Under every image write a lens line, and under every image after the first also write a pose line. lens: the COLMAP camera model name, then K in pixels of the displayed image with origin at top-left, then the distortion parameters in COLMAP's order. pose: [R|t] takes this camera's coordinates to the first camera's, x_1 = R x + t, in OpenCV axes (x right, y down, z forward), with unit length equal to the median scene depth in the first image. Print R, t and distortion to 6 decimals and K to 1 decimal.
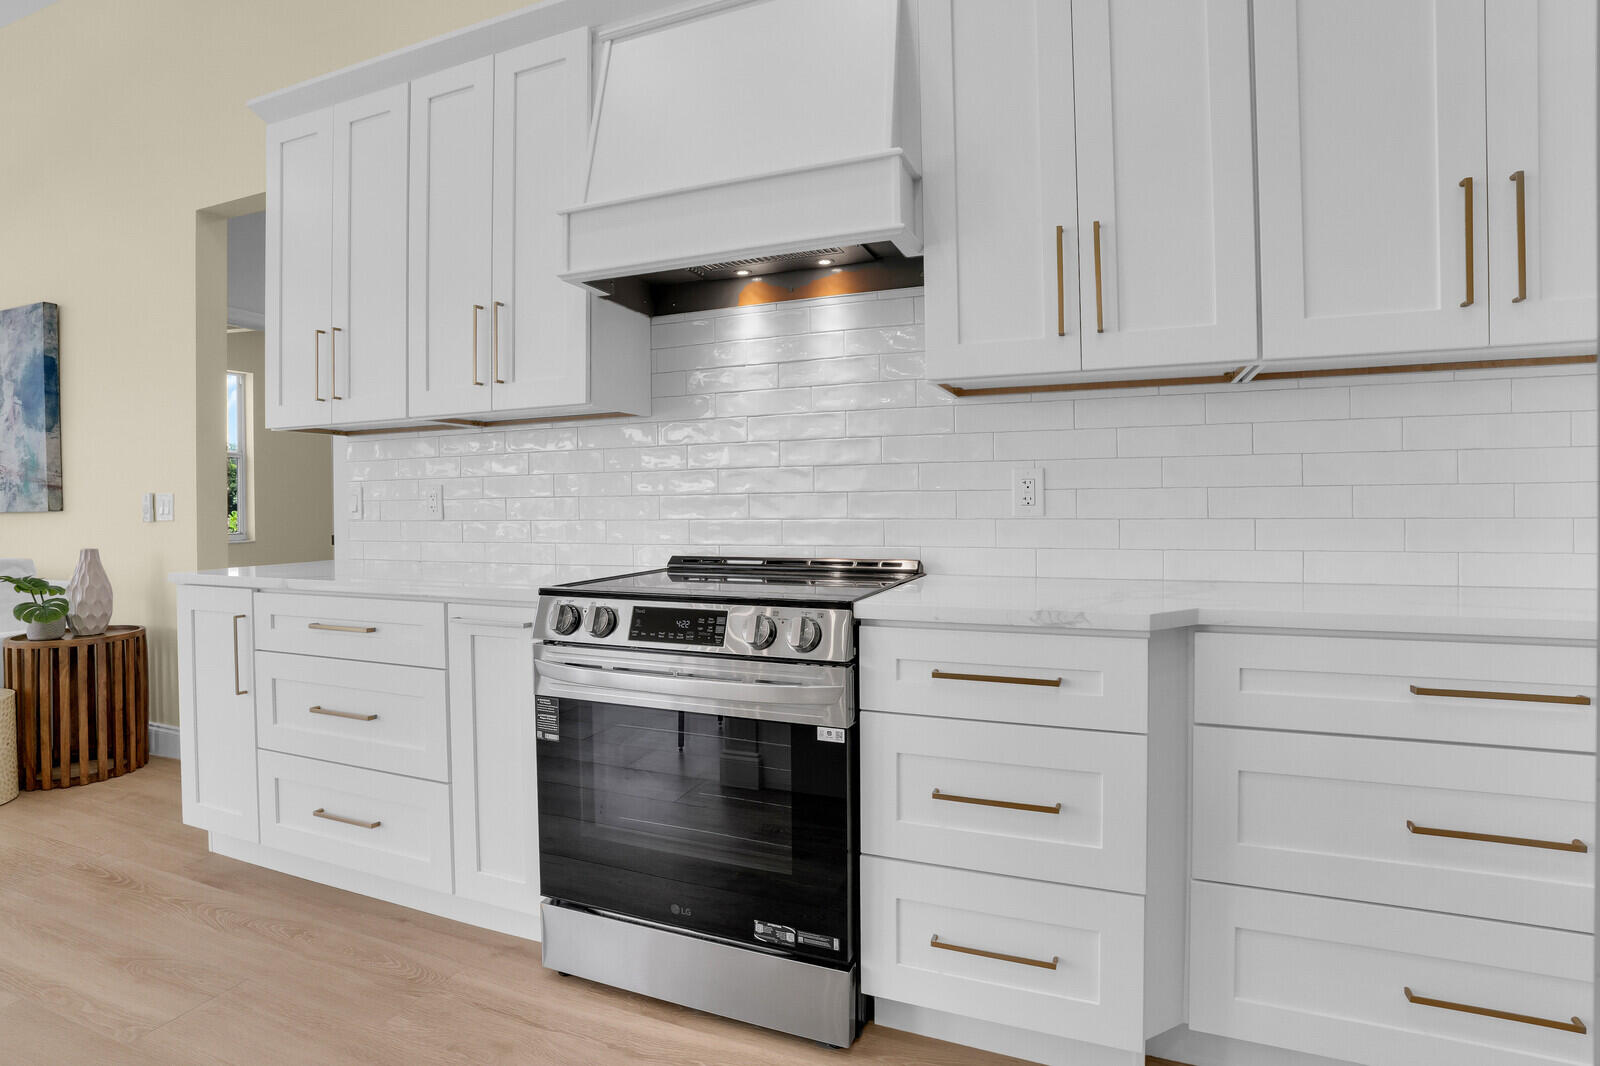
lens RADIAL K [[770.5, 0, 814.1], [0, 770.5, 510.0], [0, 0, 1]] dist [-0.057249, 0.014626]
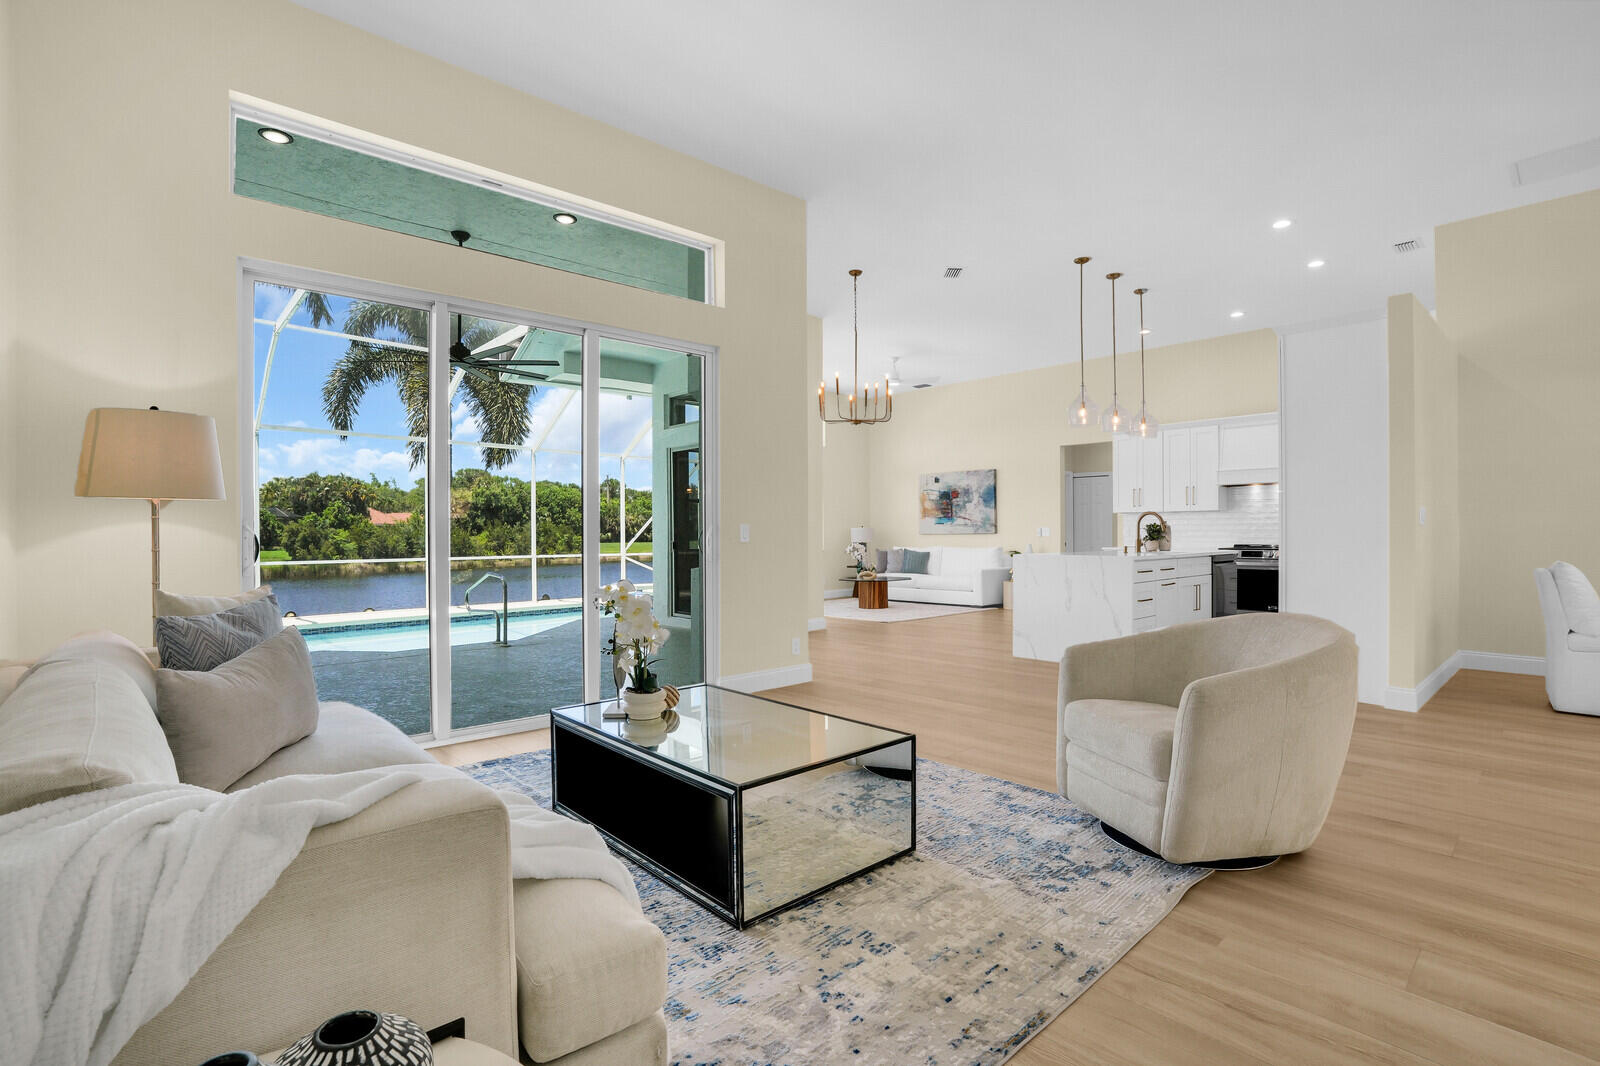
lens RADIAL K [[750.0, 0, 808.8], [0, 750.0, 532.1], [0, 0, 1]] dist [-0.057354, 0.017110]
pose [[0.904516, 0.007778, -0.426369, -0.605148], [-0.012153, 0.999898, -0.007542, 0.052614], [0.426267, 0.012004, 0.904518, -3.861335]]
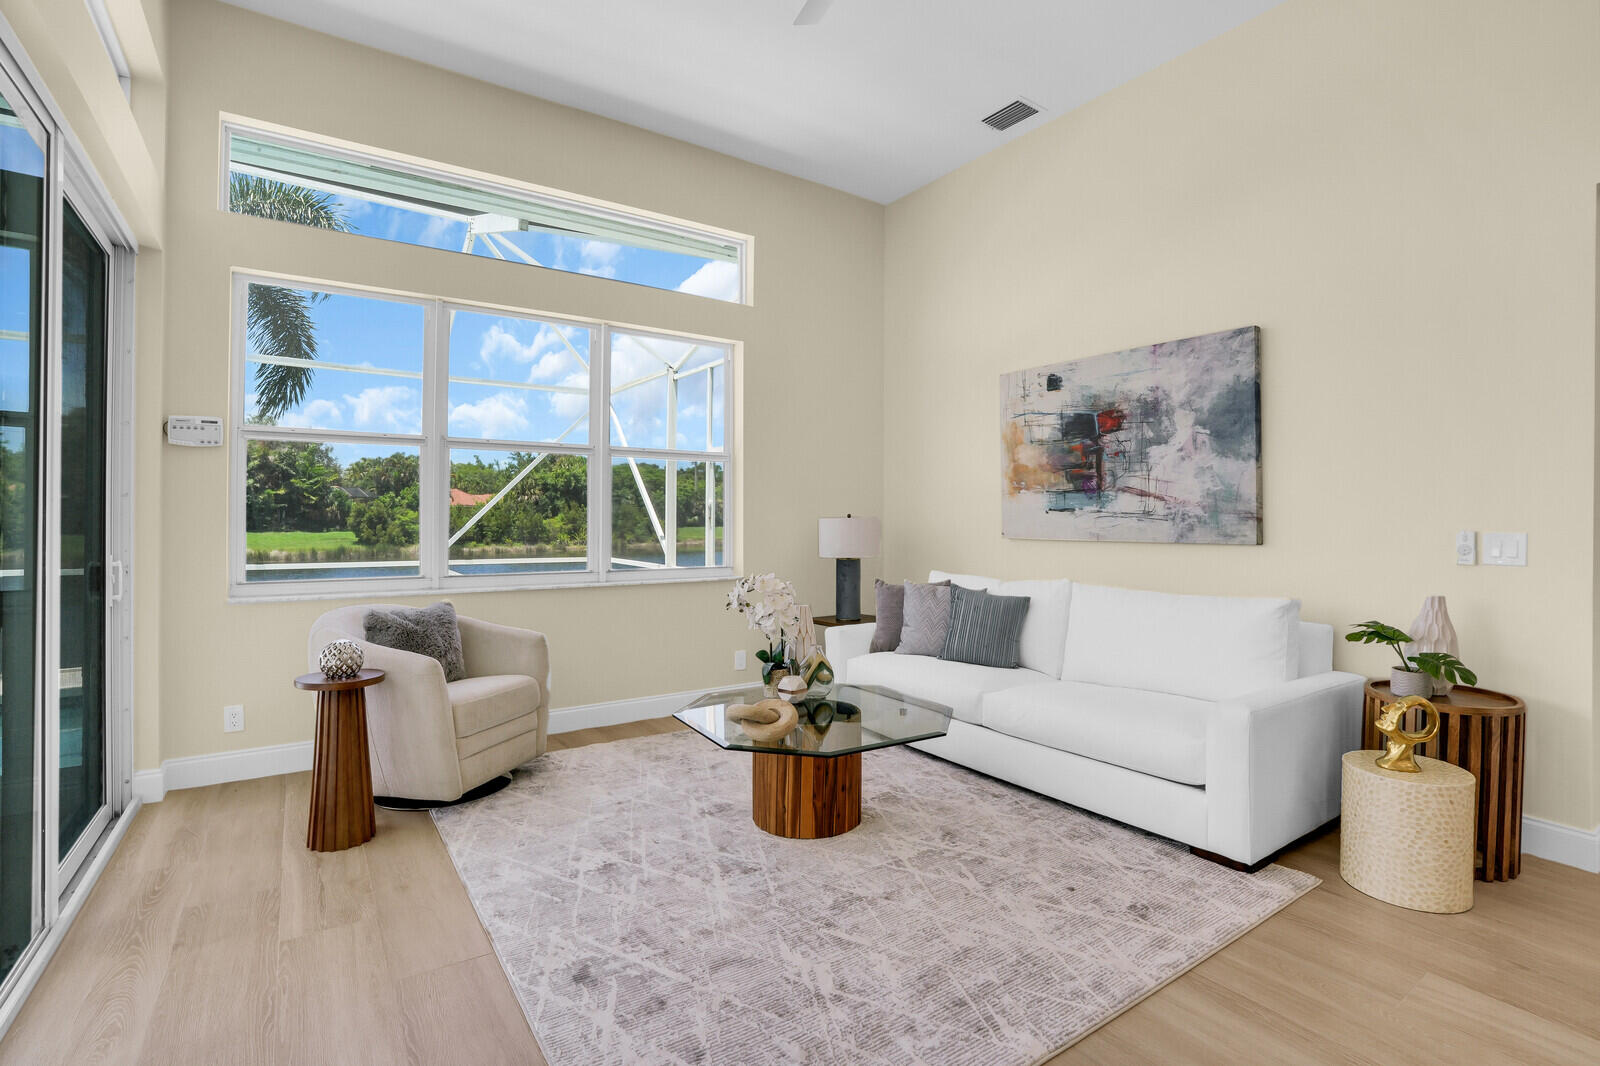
lens RADIAL K [[750.0, 0, 796.5], [0, 750.0, 512.3], [0, 0, 1]] dist [-0.057354, 0.017110]
pose [[0.827031, 0.013270, -0.562000, -1.636732], [-0.022782, 0.999691, -0.009921, -0.028491], [0.561695, 0.021009, 0.827077, -0.192533]]
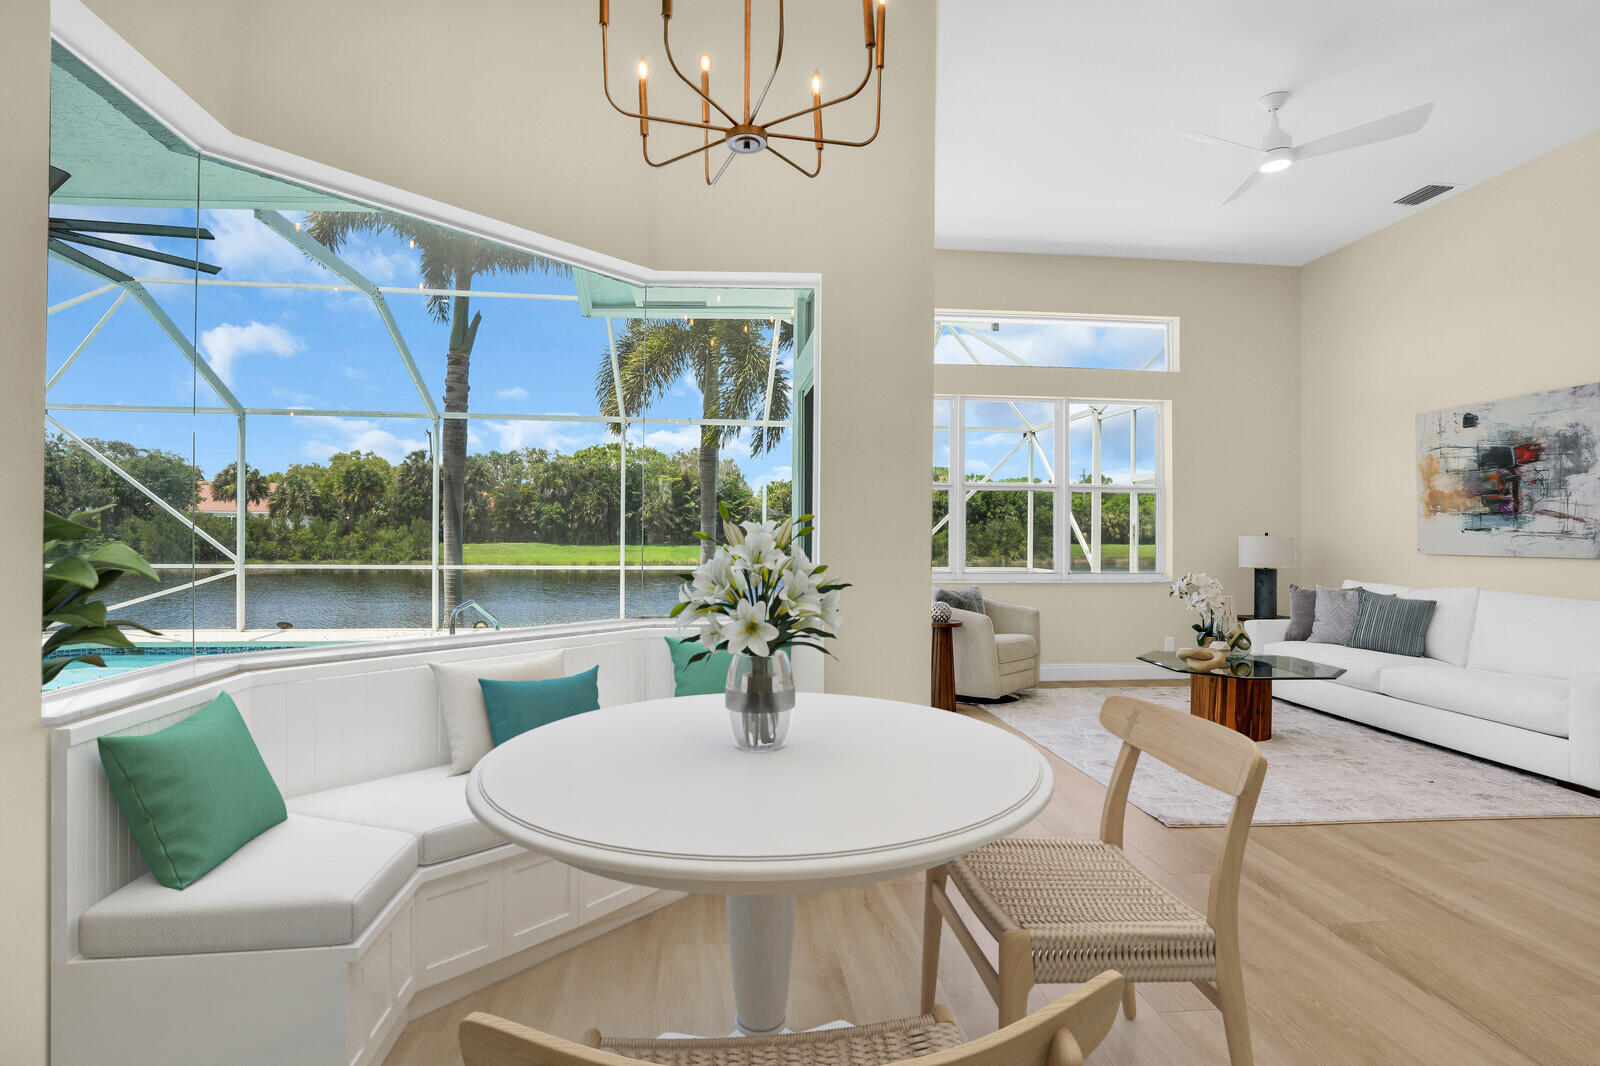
lens RADIAL K [[750.0, 0, 761.6], [0, 750.0, 534.8], [0, 0, 1]] dist [-0.057354, 0.017110]
pose [[0.419689, 0.018908, -0.907471, -1.077941], [-0.021519, 0.999709, 0.010877, -0.030813], [0.907413, 0.014963, 0.419974, -1.105192]]
